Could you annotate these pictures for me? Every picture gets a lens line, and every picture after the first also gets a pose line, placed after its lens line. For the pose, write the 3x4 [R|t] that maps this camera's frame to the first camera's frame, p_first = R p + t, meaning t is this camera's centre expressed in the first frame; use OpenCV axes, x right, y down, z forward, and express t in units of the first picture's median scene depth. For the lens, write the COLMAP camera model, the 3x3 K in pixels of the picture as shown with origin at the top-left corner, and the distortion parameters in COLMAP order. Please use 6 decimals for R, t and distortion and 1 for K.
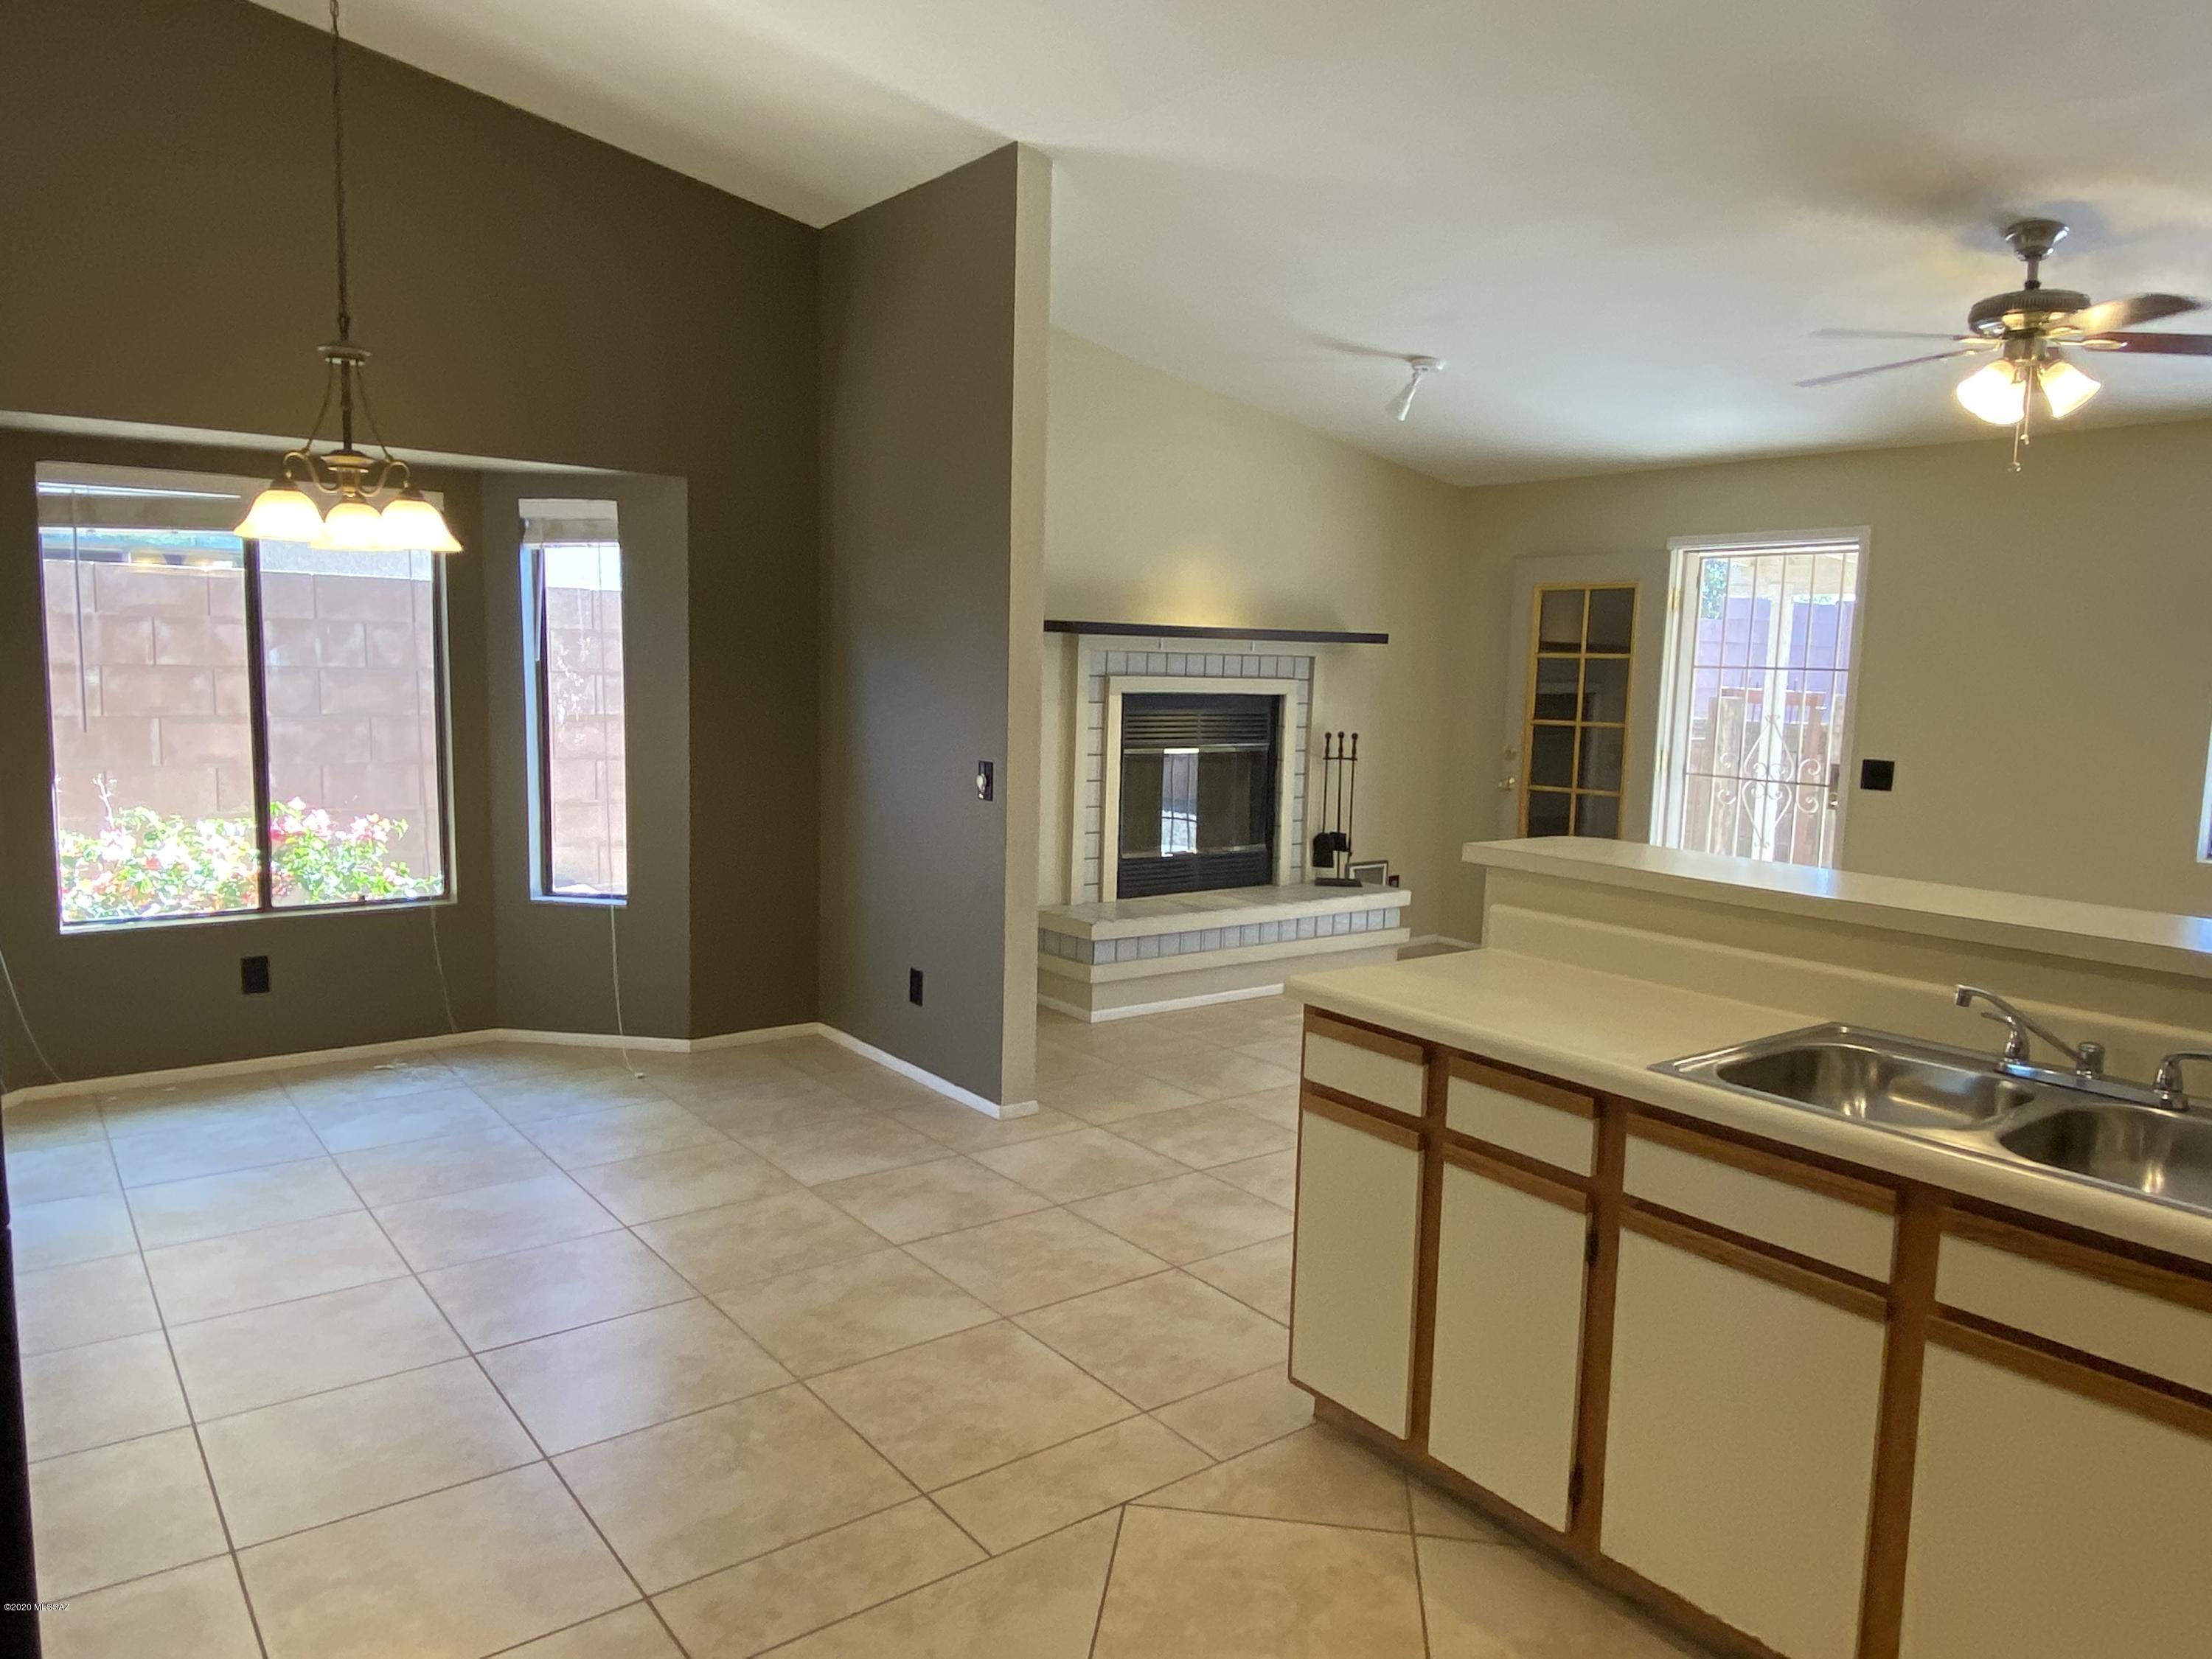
lens RADIAL K [[1484.1, 0, 1108.2], [0, 1484.1, 829.4], [0, 0, 1]] dist [0.083881, -0.084291]
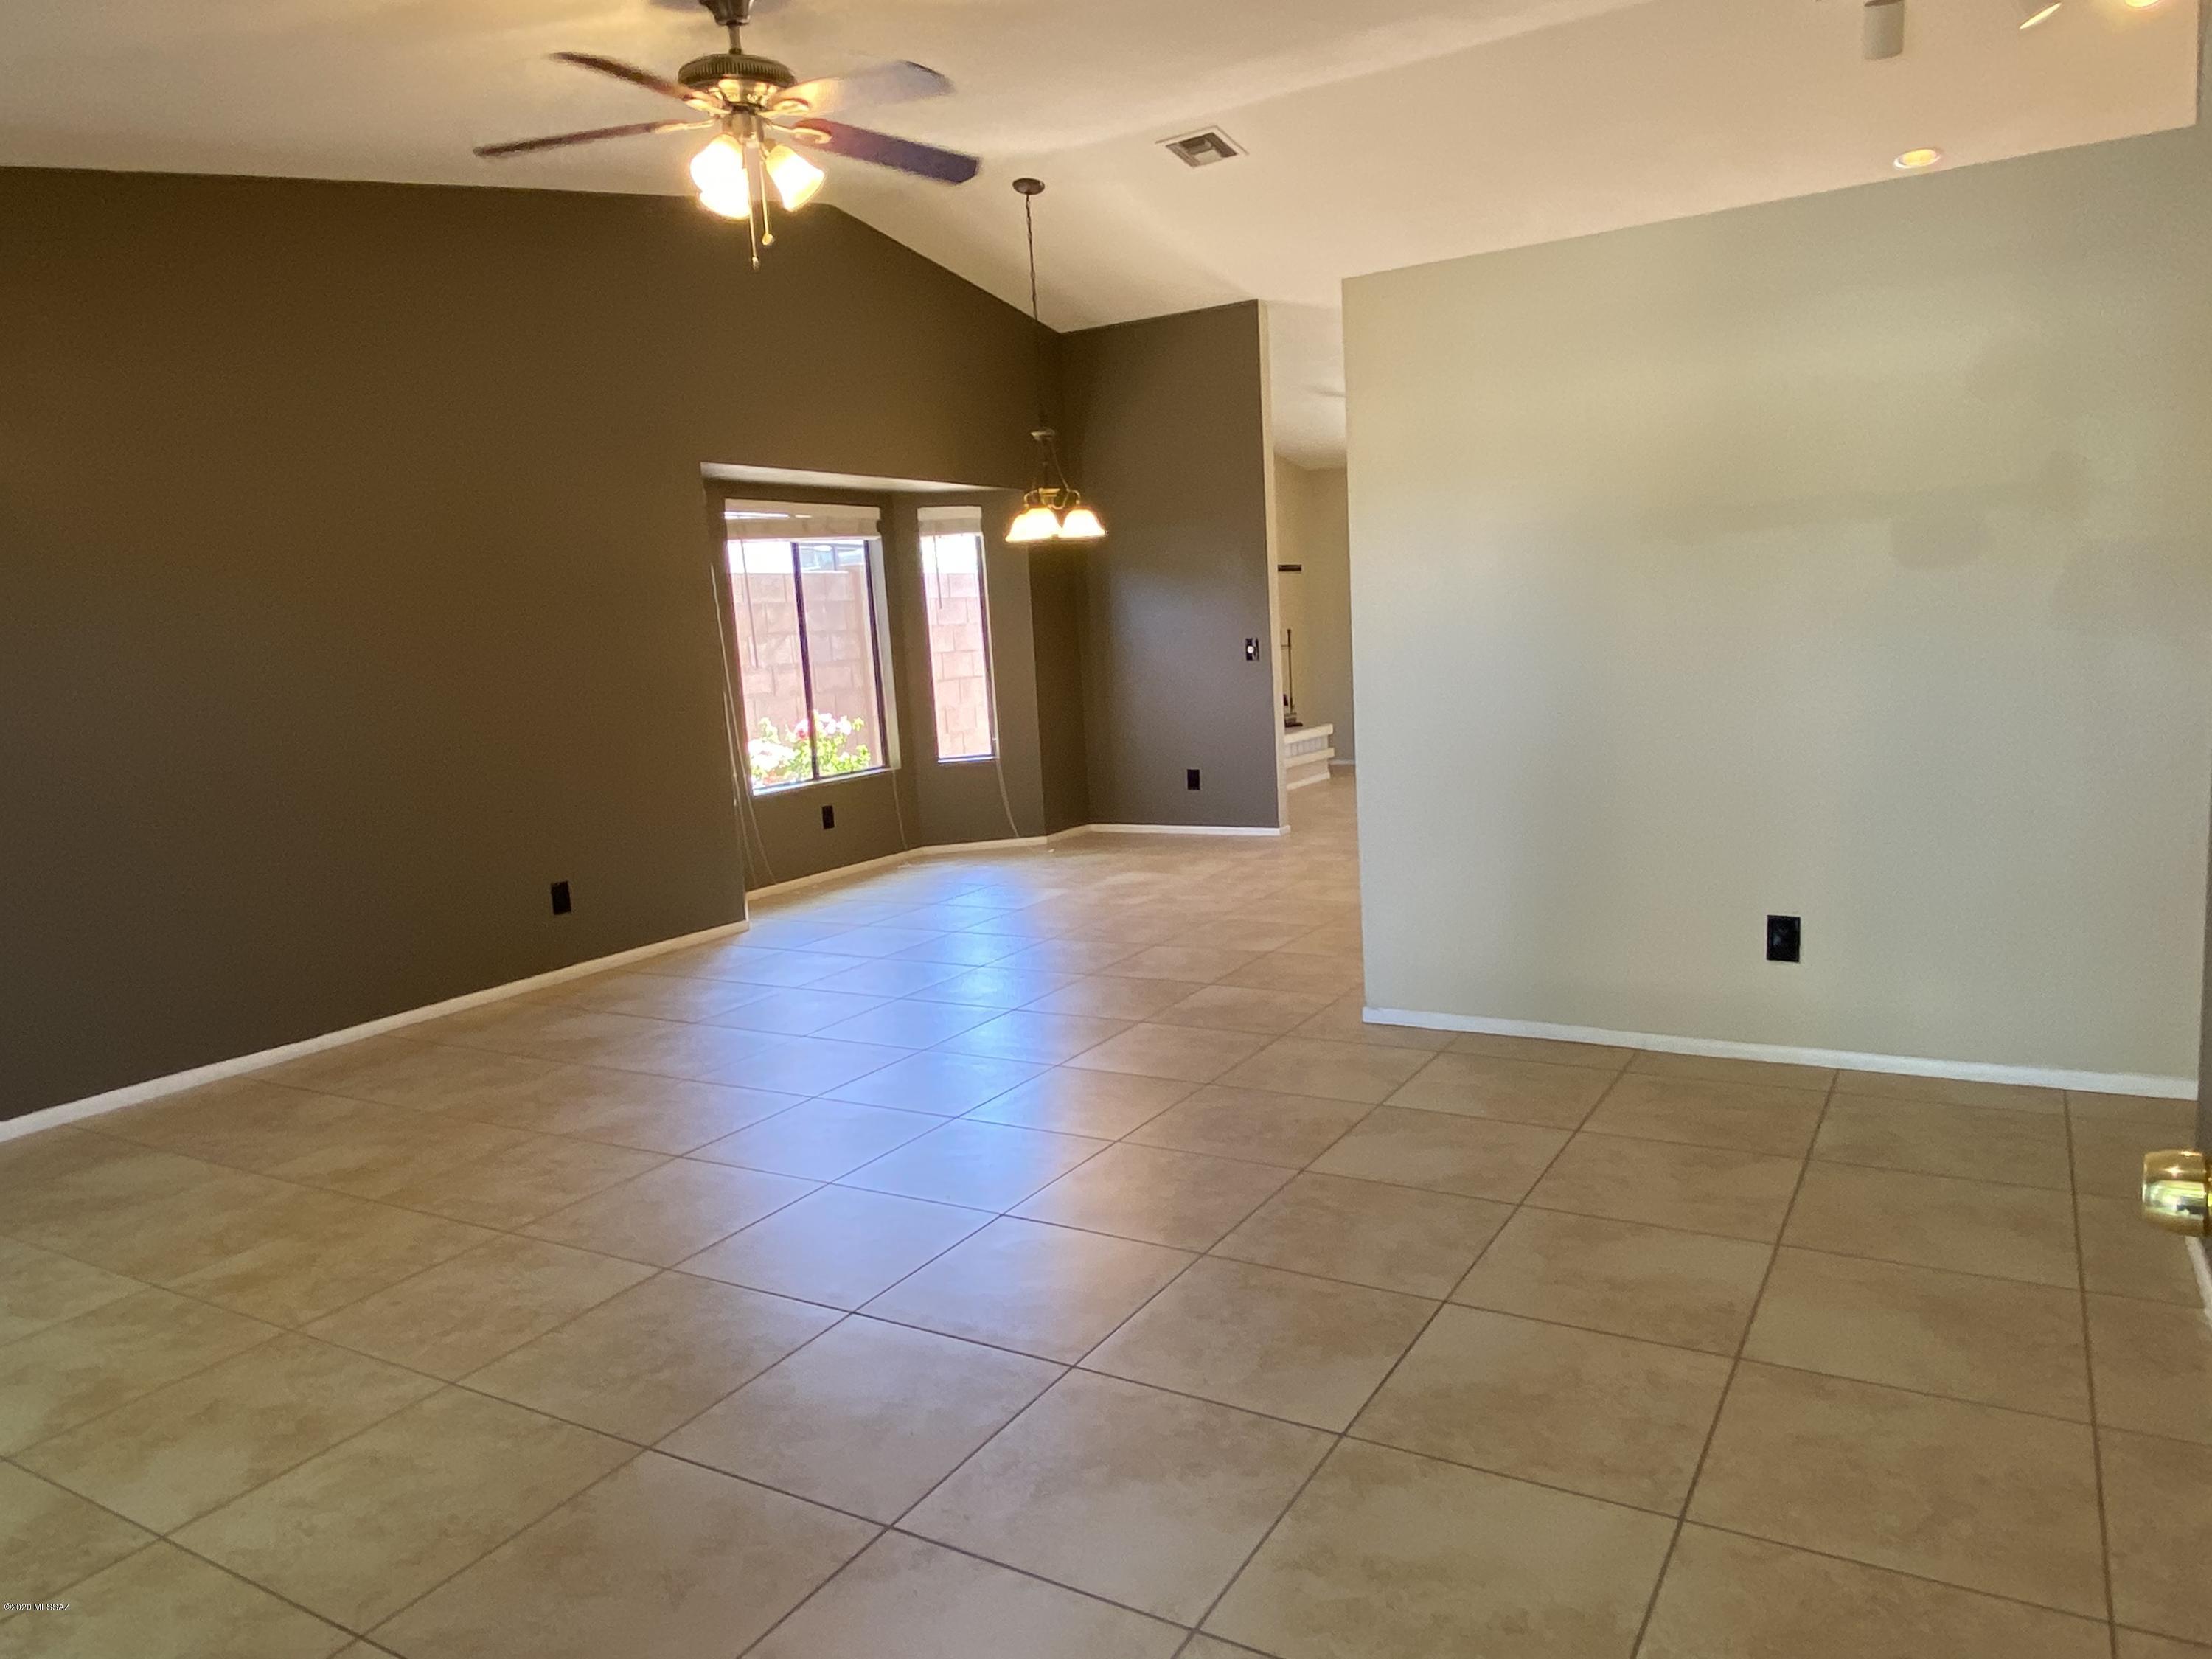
lens RADIAL K [[1471.8, 0, 1109.8], [0, 1471.8, 836.4], [0, 0, 1]] dist [0.093398, -0.111833]
pose [[0.924119, -0.133655, 0.357966, -0.671040], [0.126109, 0.991020, 0.044459, 0.066725], [-0.360693, 0.004058, 0.932676, -0.441717]]
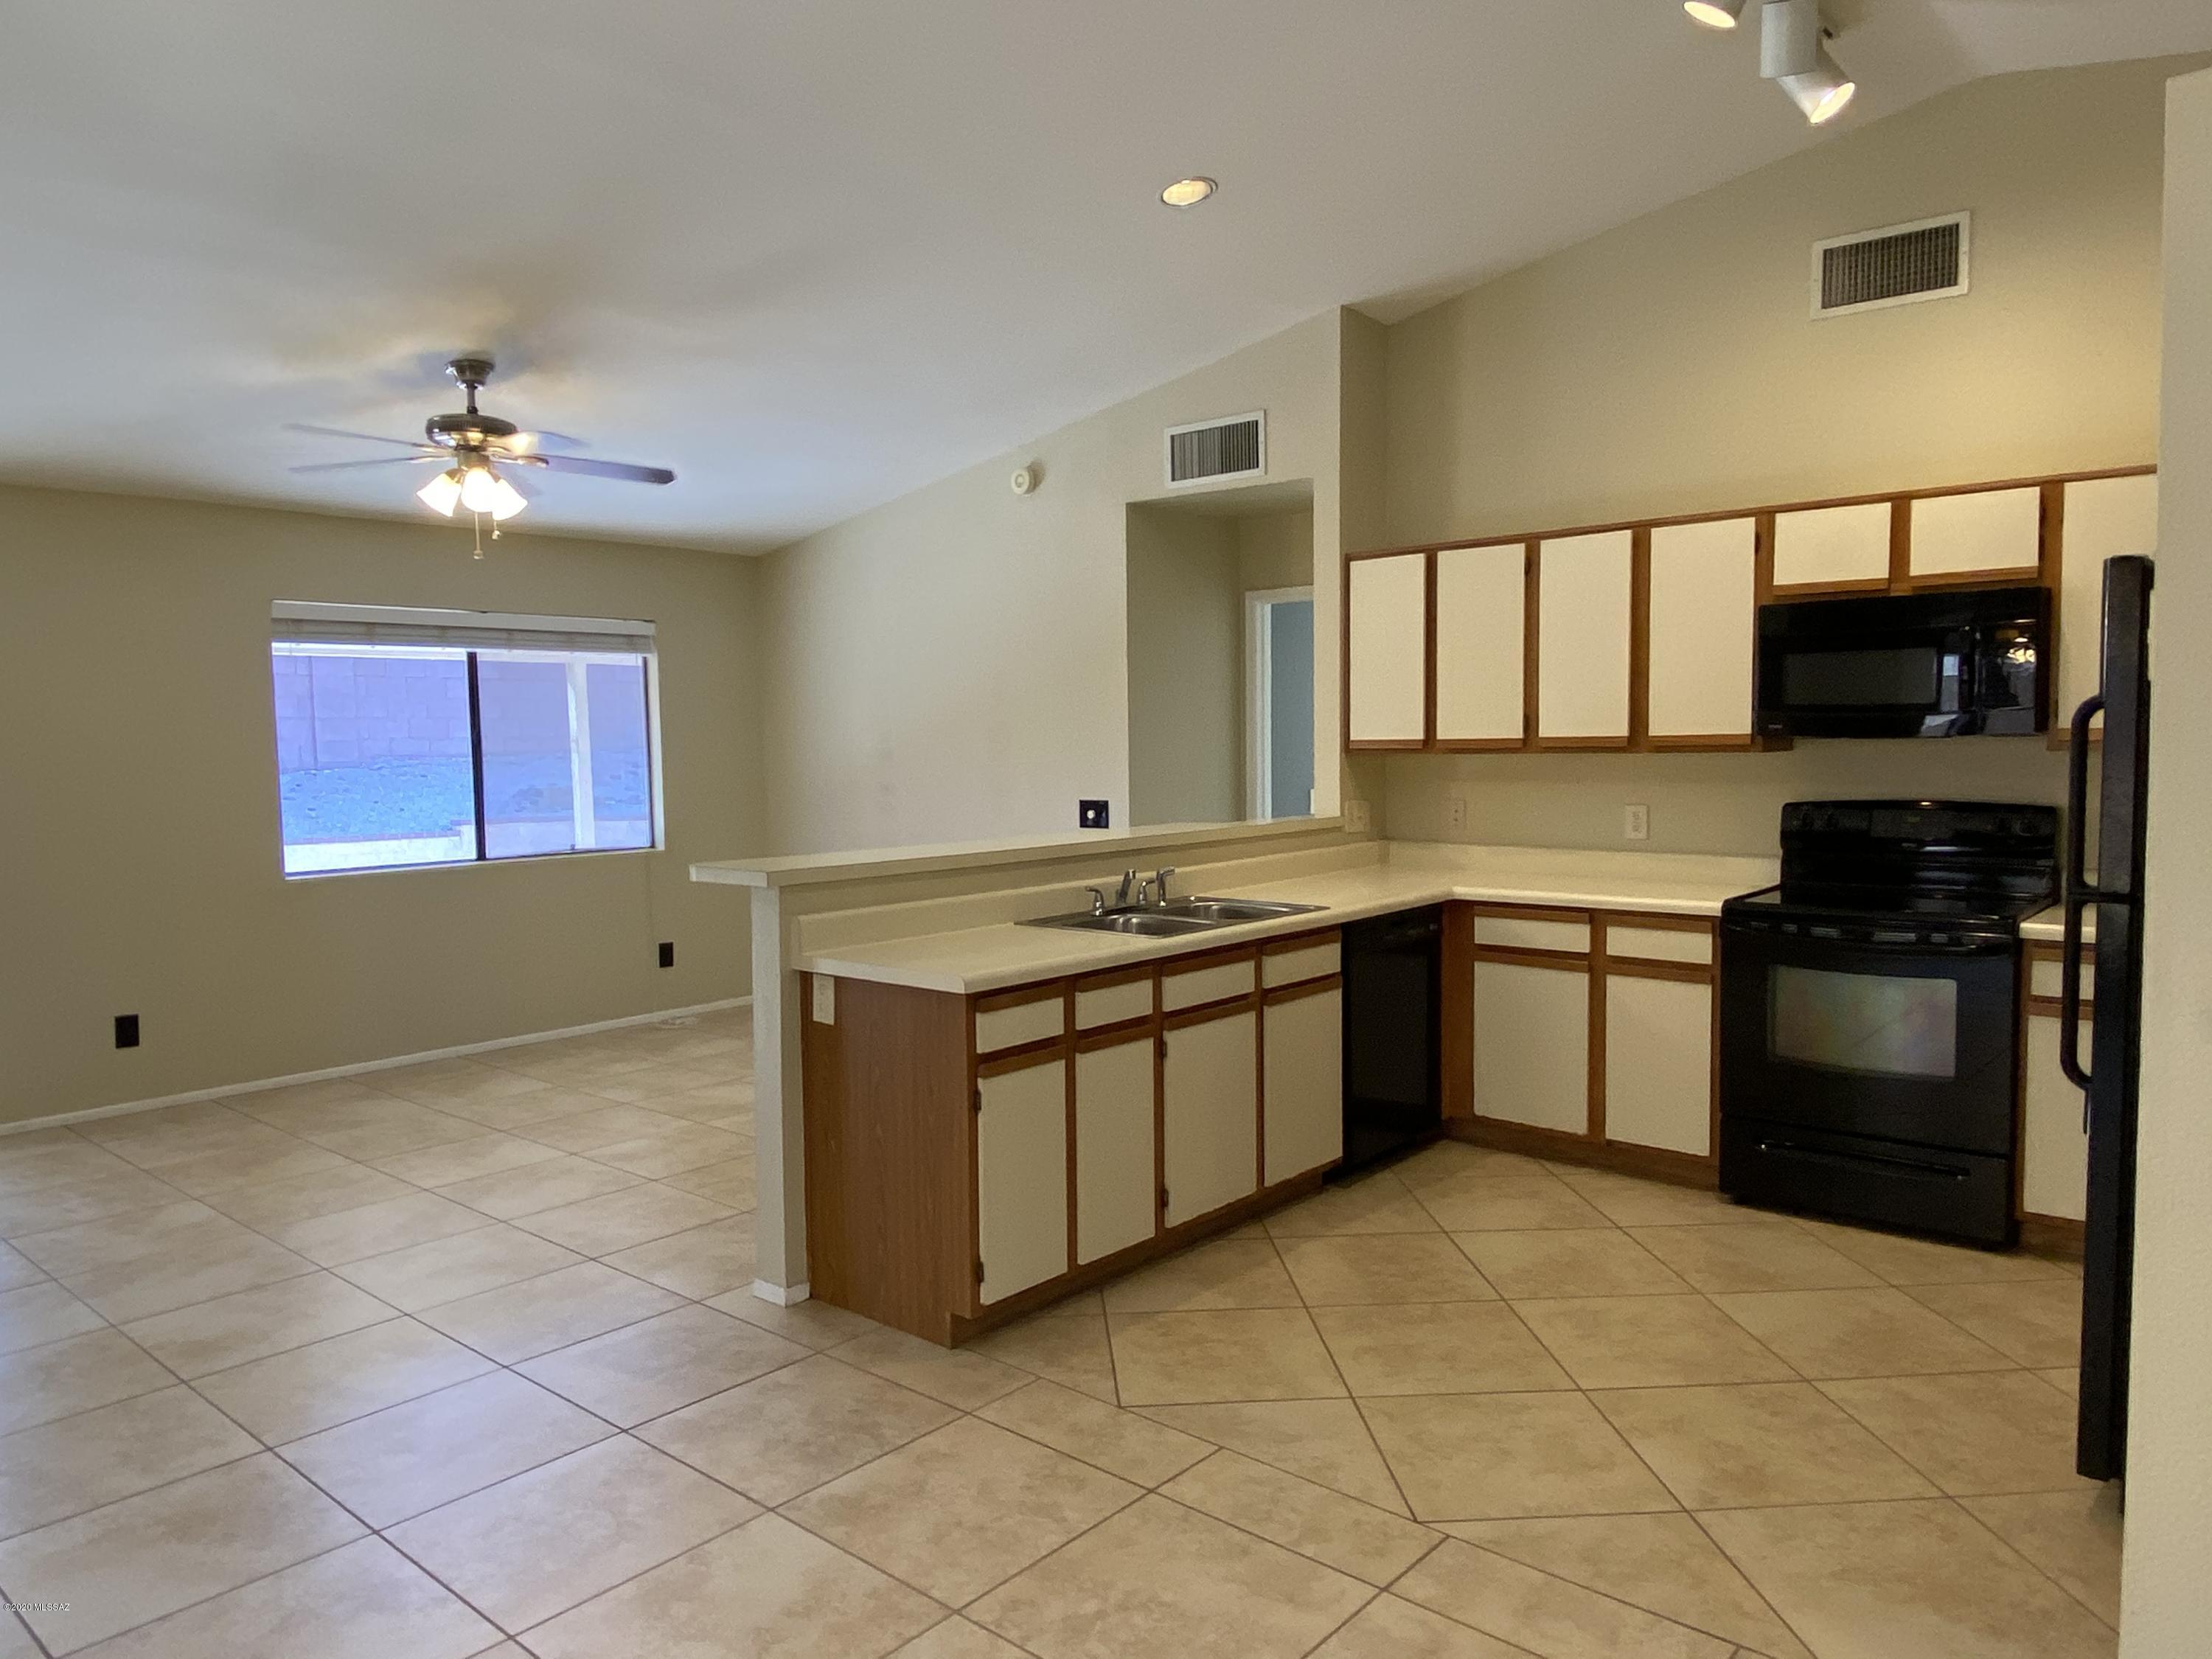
lens RADIAL K [[1477.4, 0, 1117.5], [0, 1477.4, 834.5], [0, 0, 1]] dist [0.093816, -0.120733]
pose [[-0.205415, -0.088665, 0.974650, -0.459276], [0.119768, 0.986125, 0.114951, -0.058262], [-0.971319, 0.140345, -0.191946, 0.481383]]
